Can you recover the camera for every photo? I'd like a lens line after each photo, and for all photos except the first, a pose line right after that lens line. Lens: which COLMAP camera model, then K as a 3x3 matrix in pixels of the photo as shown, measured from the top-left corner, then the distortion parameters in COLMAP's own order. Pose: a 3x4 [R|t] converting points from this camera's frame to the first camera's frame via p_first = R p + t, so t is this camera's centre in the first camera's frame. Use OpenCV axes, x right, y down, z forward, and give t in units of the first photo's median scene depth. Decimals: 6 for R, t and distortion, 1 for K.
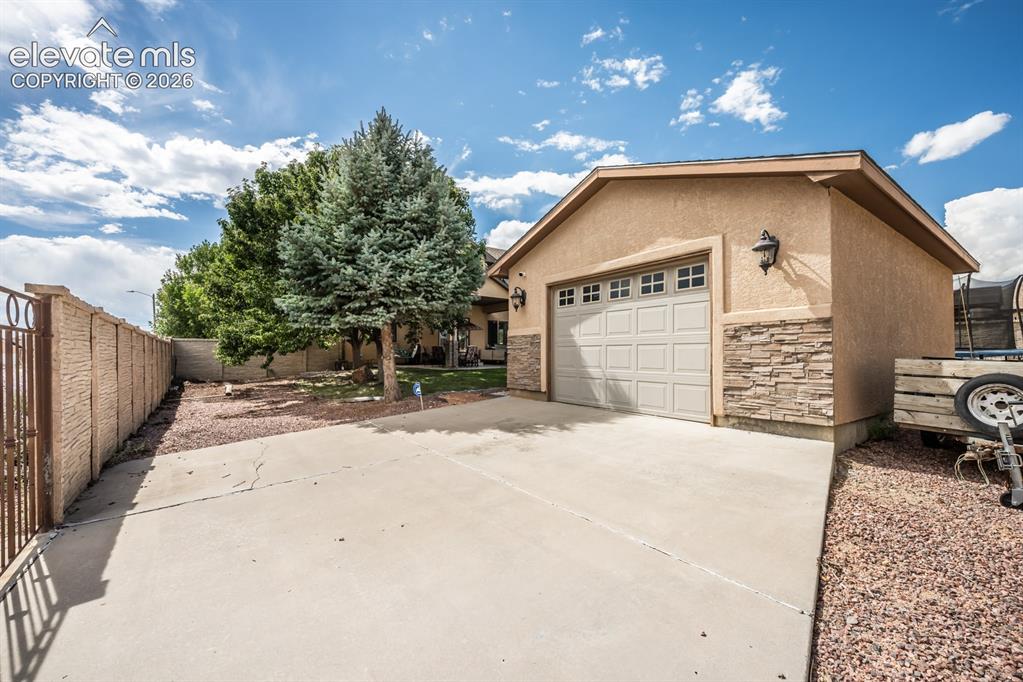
lens RADIAL K [[423.6, 0, 530.1], [0, 423.6, 345.2], [0, 0, 1]] dist [-0.002286, 0.000002]
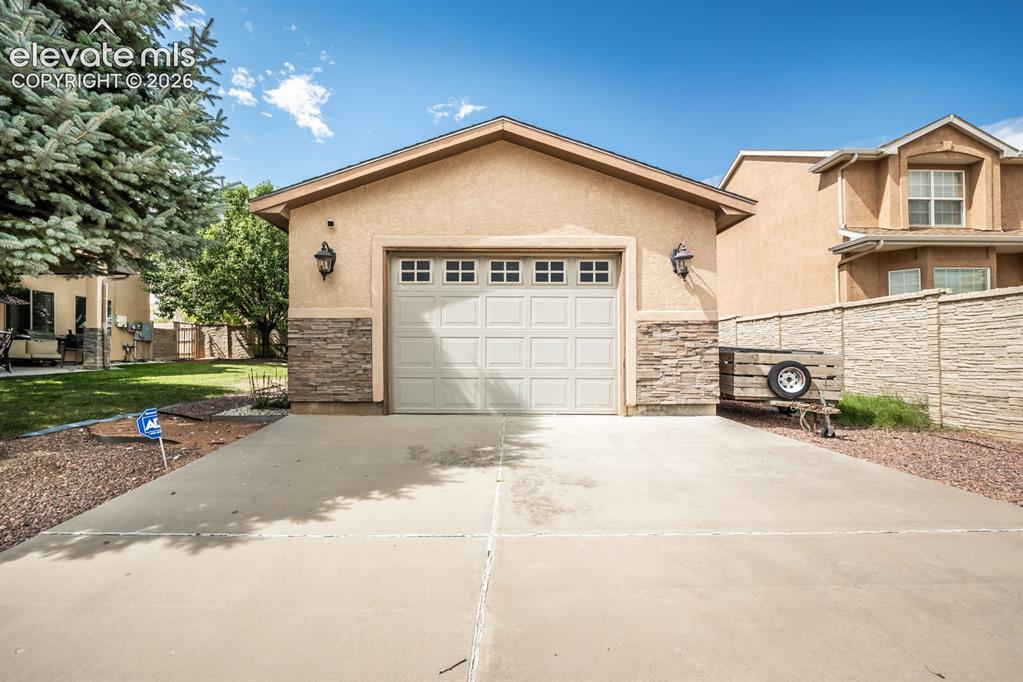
lens RADIAL K [[405.4, 0, 509.2], [0, 405.4, 351.1], [0, 0, 1]] dist [-0.003191, -0.000420]
pose [[0.582773, 0.003913, 0.812626, -0.559988], [-0.020894, 0.999730, 0.010171, 0.023520], [-0.812366, -0.022906, 0.582697, 0.645569]]
